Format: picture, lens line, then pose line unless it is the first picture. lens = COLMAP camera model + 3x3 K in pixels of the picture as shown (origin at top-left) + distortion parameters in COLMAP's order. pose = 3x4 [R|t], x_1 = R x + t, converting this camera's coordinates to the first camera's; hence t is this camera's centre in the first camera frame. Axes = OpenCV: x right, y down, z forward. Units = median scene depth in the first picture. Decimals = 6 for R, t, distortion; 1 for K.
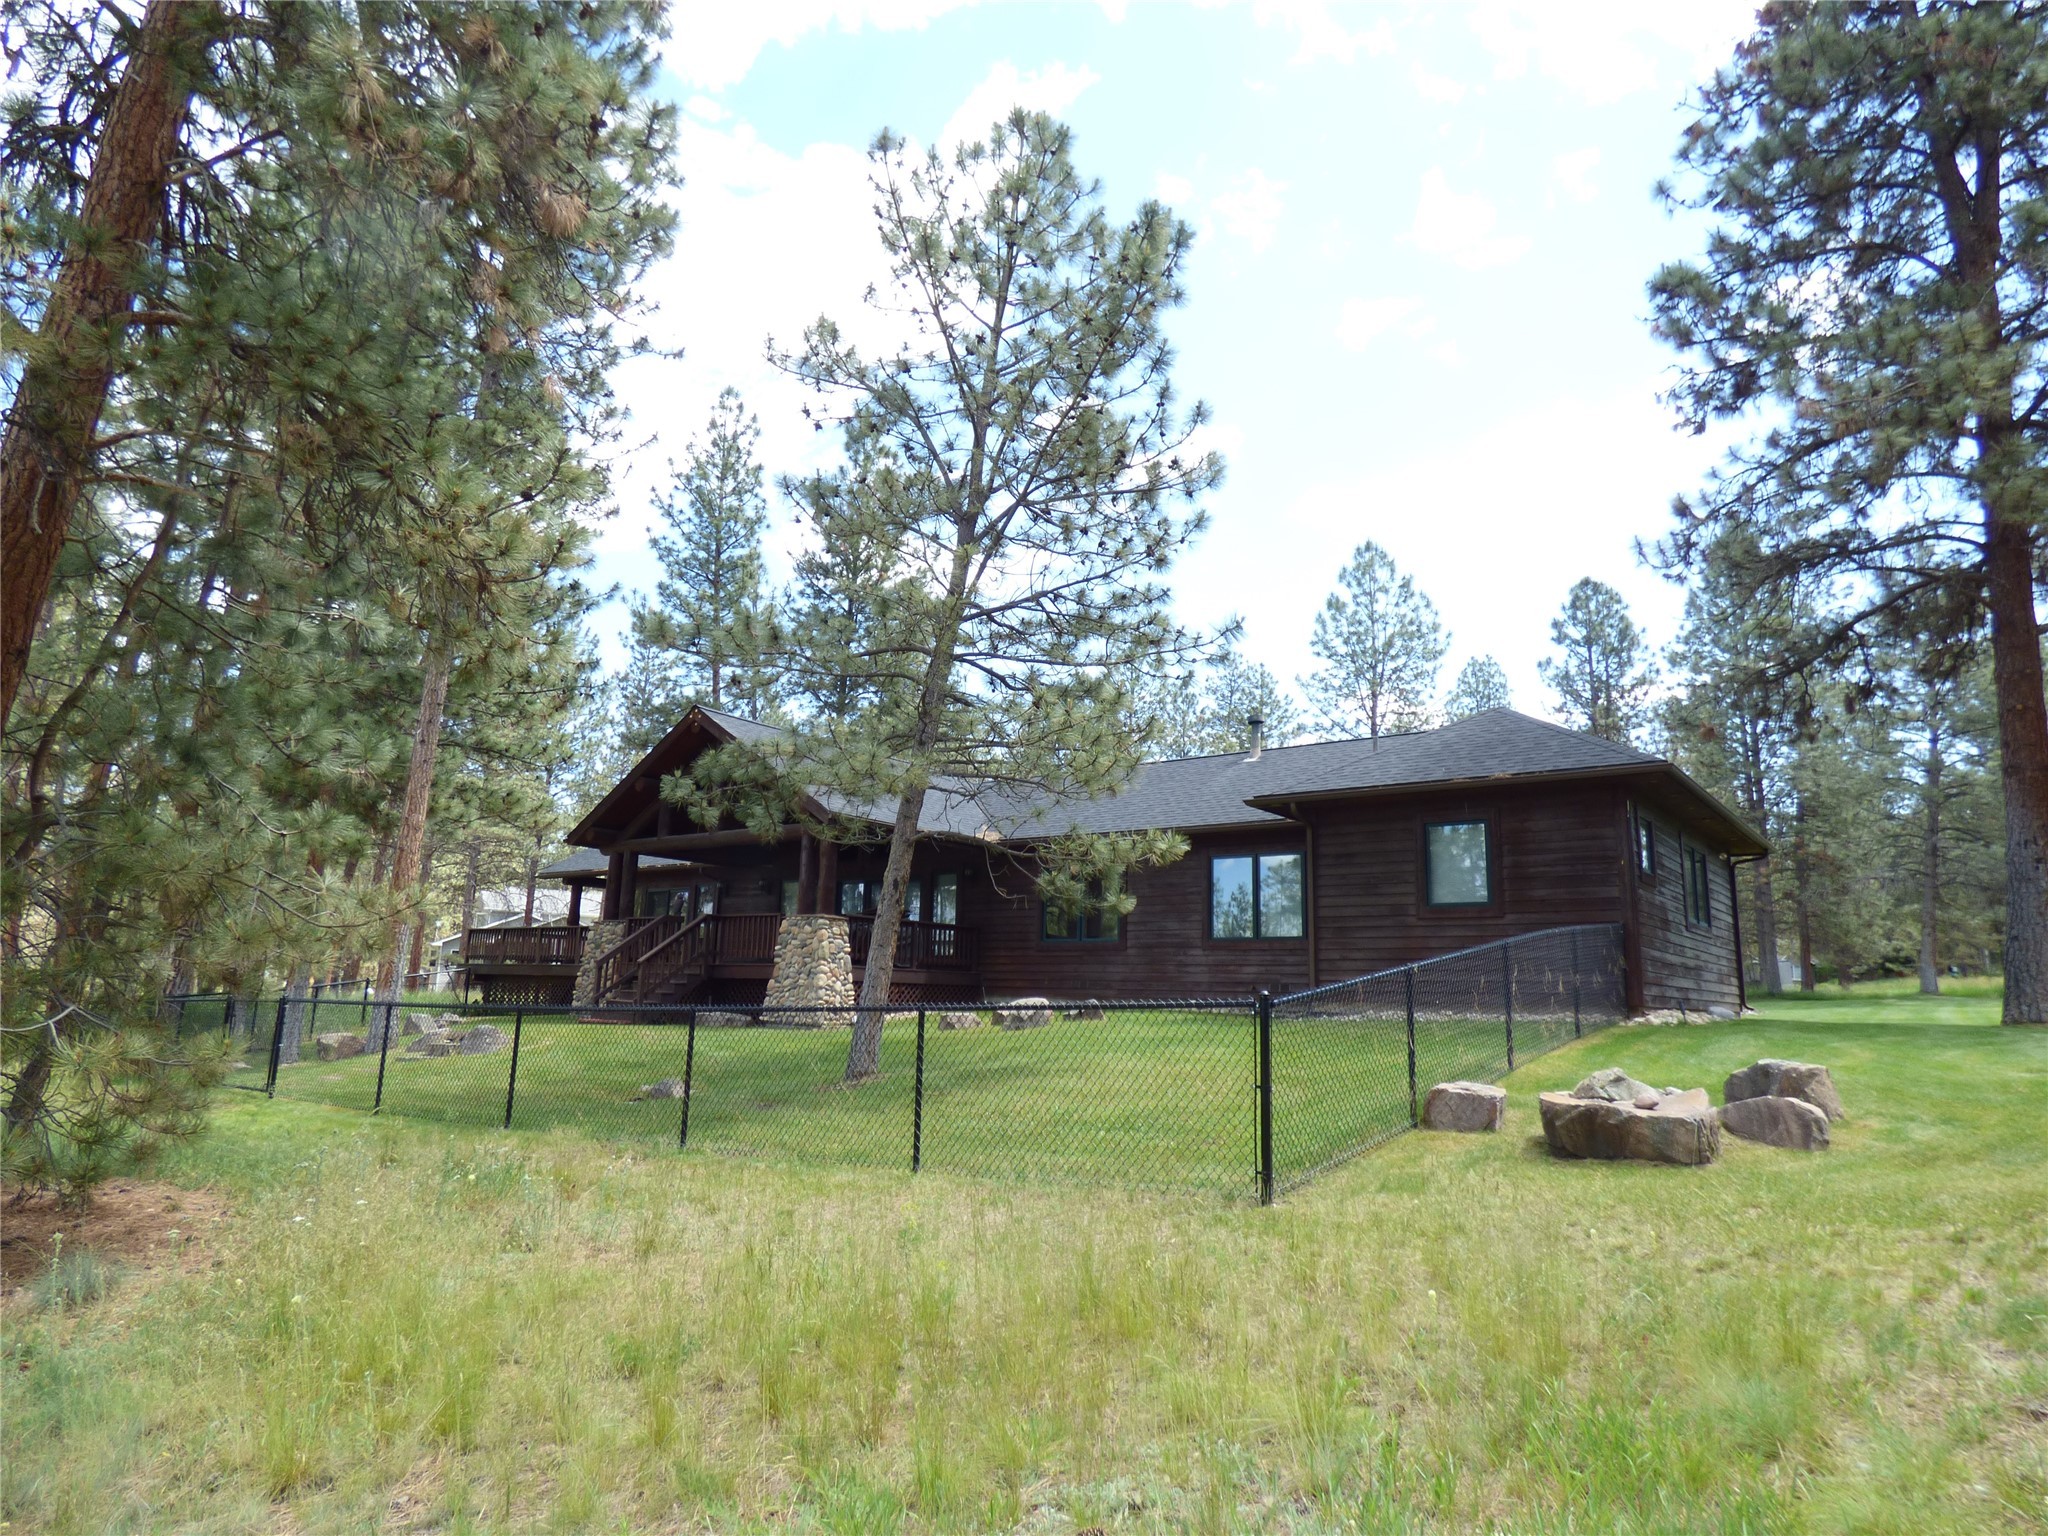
lens RADIAL K [[1215.3, 0, 1024.0], [0, 1215.3, 768.0], [0, 0, 1]] dist [-0.029927, 0.000946]
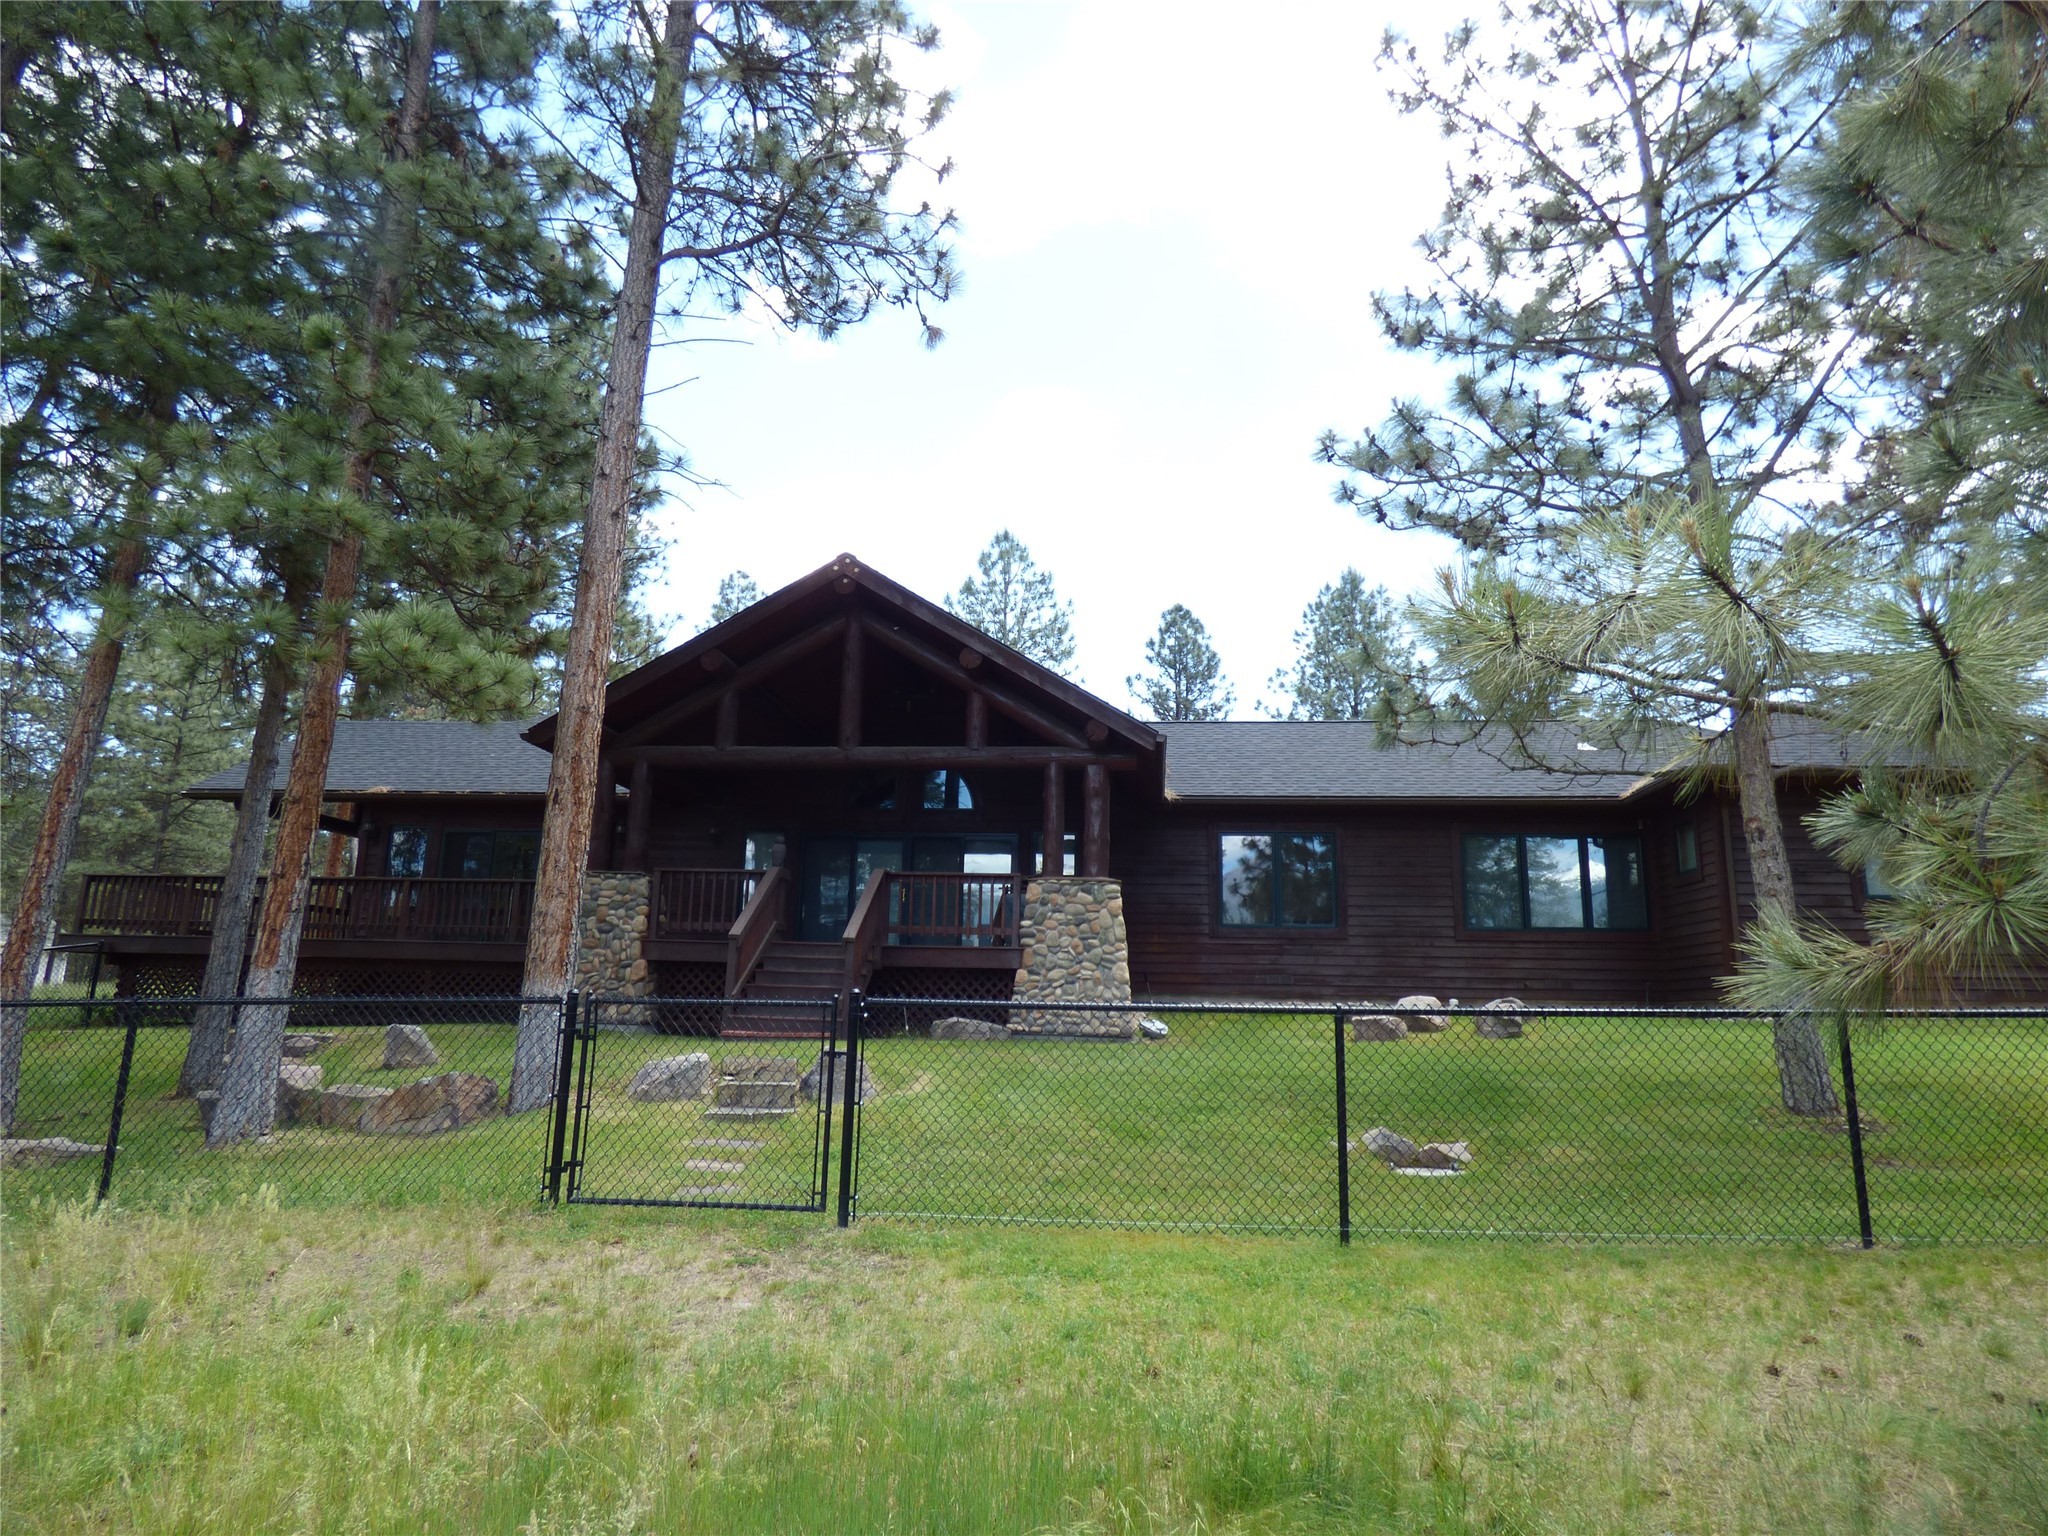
lens RADIAL K [[1215.3, 0, 1024.0], [0, 1215.3, 768.0], [0, 0, 1]] dist [-0.029927, 0.000946]
pose [[0.852377, 0.098883, 0.513494, -0.200811], [-0.101559, 0.994565, -0.022939, 0.027081], [-0.512971, -0.032597, 0.857787, 0.146761]]
